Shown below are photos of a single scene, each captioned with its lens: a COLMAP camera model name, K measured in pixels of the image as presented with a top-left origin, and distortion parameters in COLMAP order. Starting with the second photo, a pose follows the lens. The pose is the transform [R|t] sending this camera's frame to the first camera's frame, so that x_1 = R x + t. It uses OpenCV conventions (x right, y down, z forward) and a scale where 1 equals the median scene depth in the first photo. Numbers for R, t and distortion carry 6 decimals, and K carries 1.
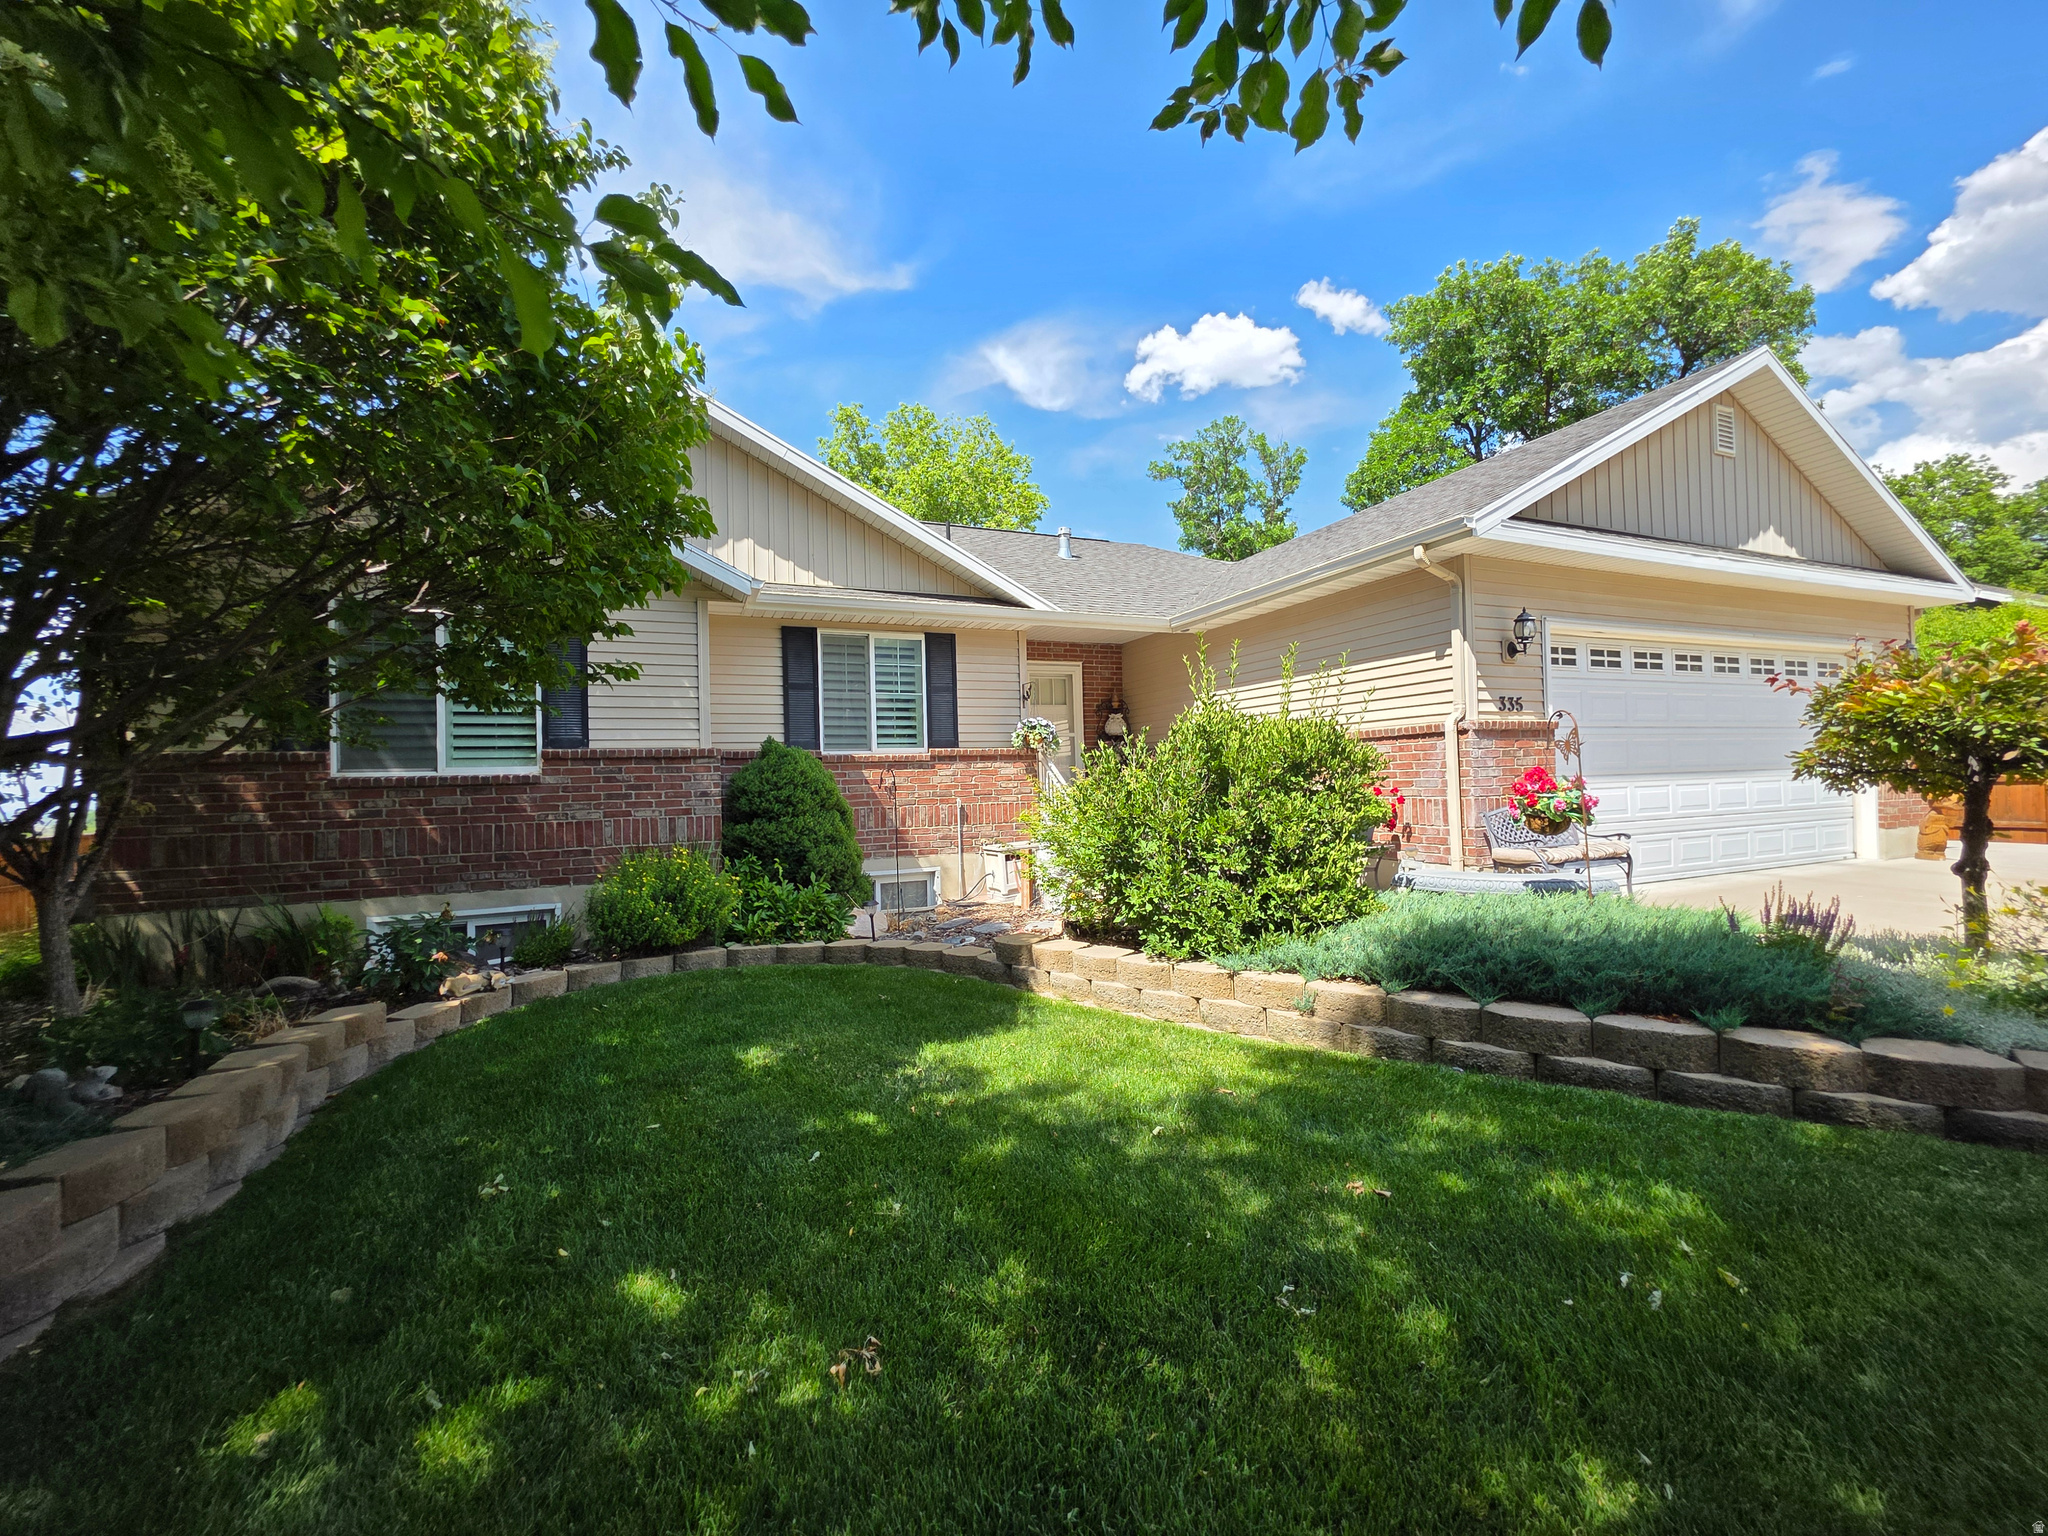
lens RADIAL K [[819.7, 0, 1028.8], [0, 819.7, 770.5], [0, 0, 1]] dist [0.000166, 0.000163]
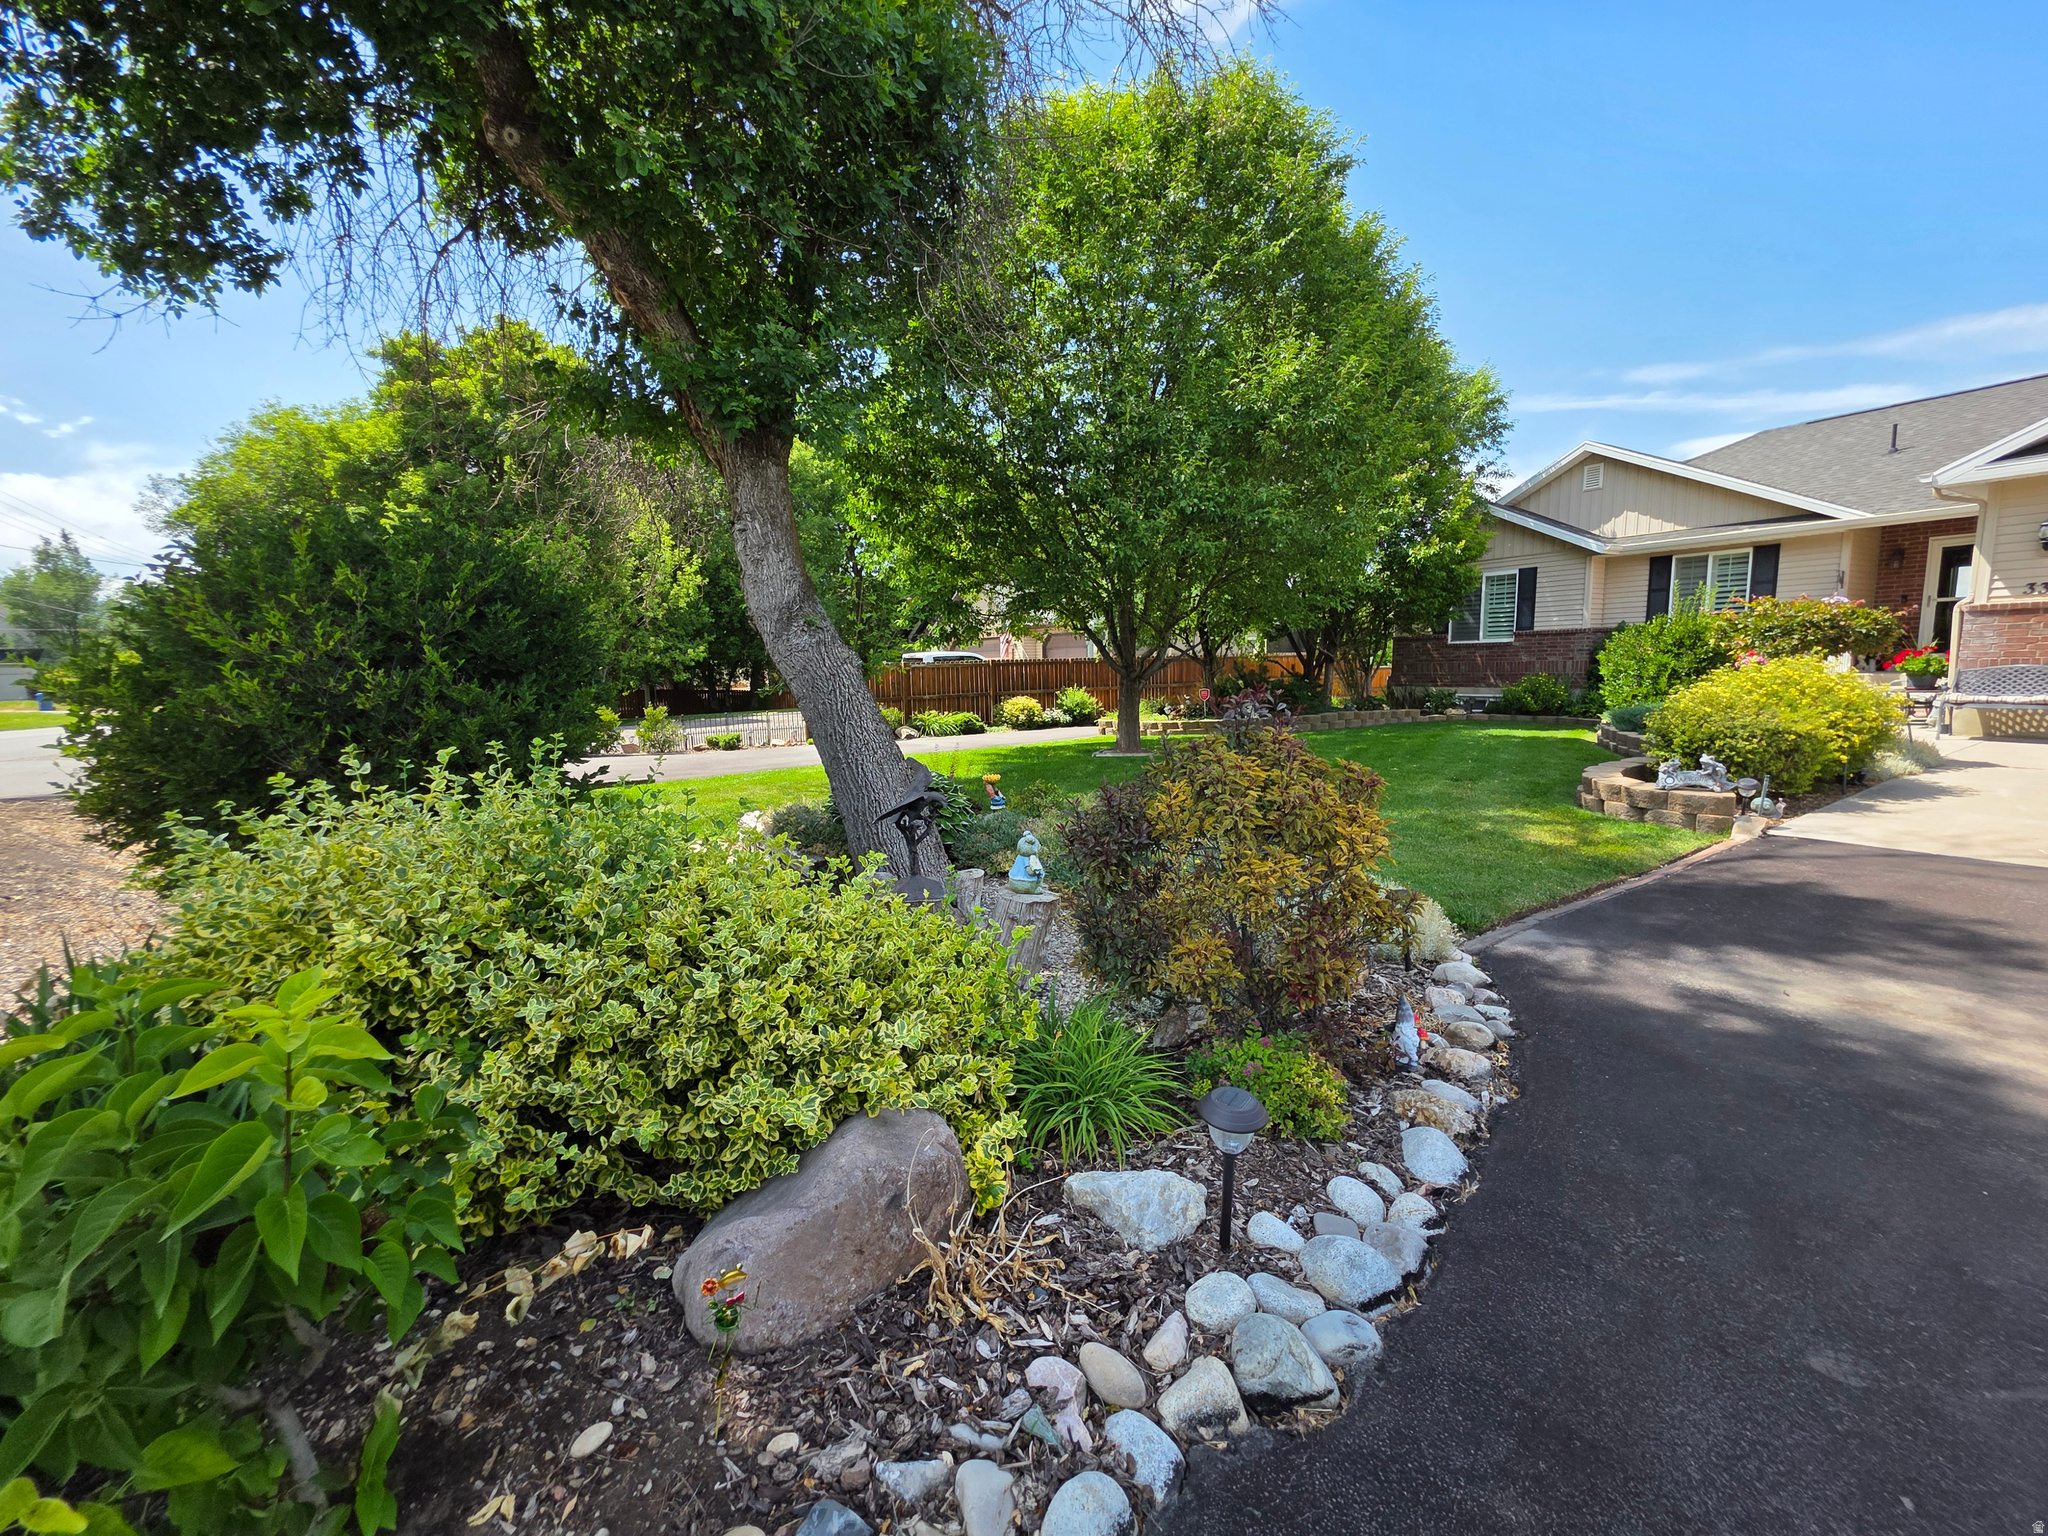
lens RADIAL K [[819.7, 0, 1026.4], [0, 819.7, 761.4], [0, 0, 1]] dist [0.000166, 0.000163]
pose [[0.146858, 0.142050, -0.978905, 1.351983], [0.034726, 0.988284, 0.148621, -0.046355], [0.988548, -0.055820, 0.140205, -0.656843]]
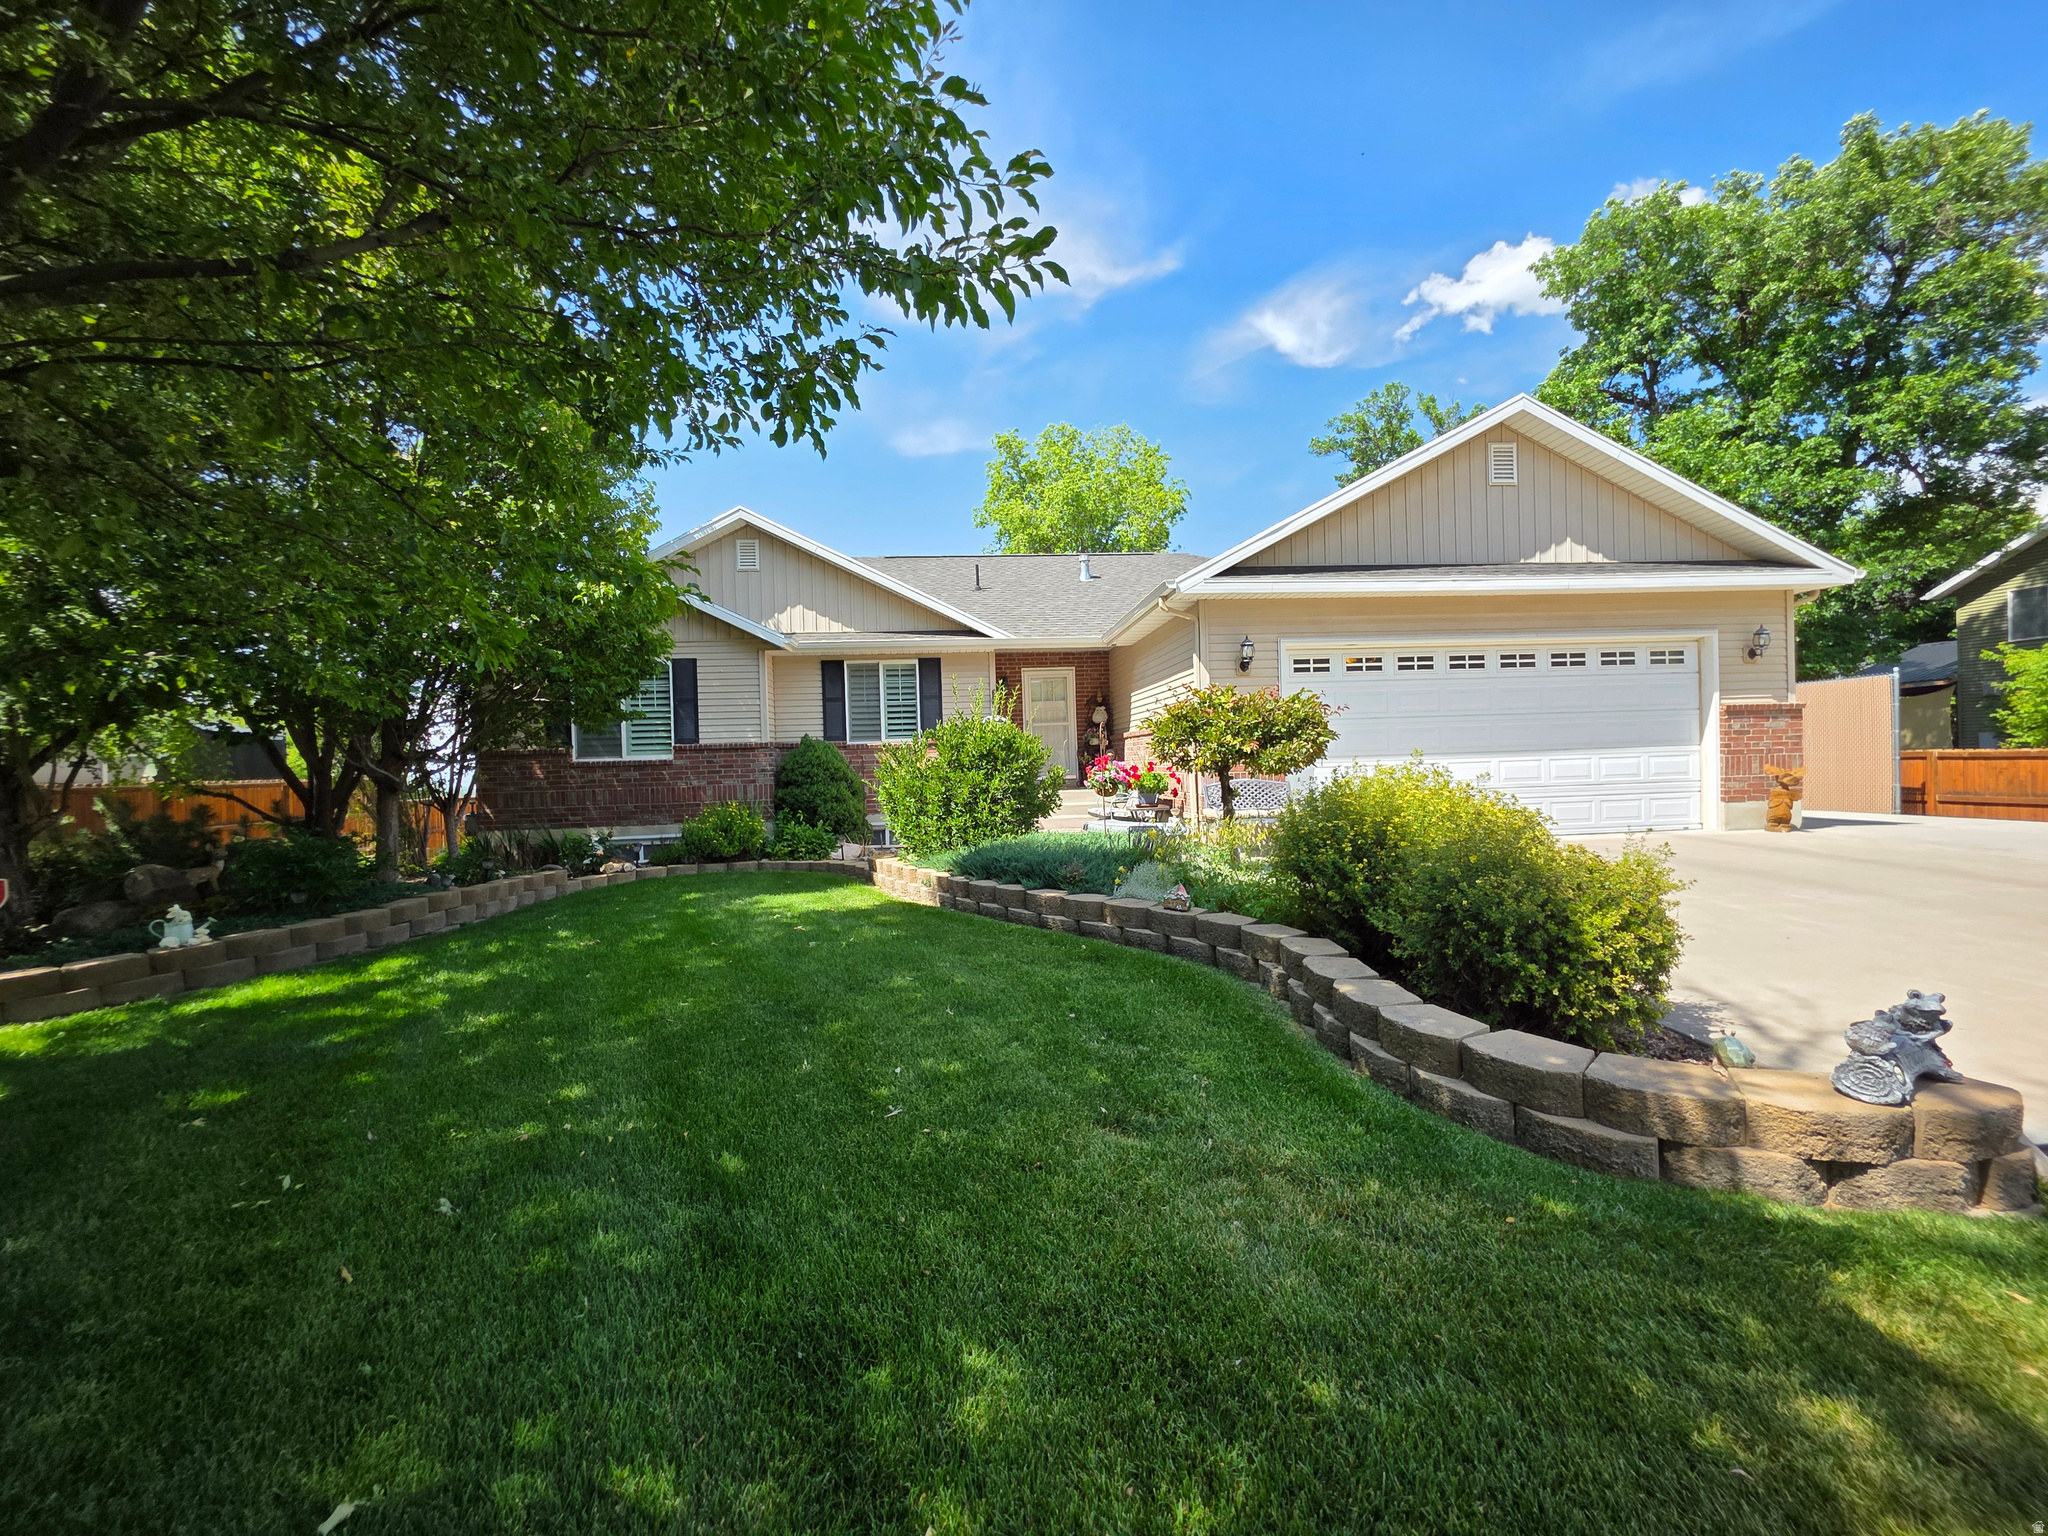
lens RADIAL K [[819.7, 0, 1026.9], [0, 819.7, 773.5], [0, 0, 1]] dist [0.000166, 0.000163]
pose [[0.951722, 0.001066, -0.306960, 0.536296], [0.009717, 0.999388, 0.033598, -0.013402], [0.306808, -0.034958, 0.951129, -0.345268]]
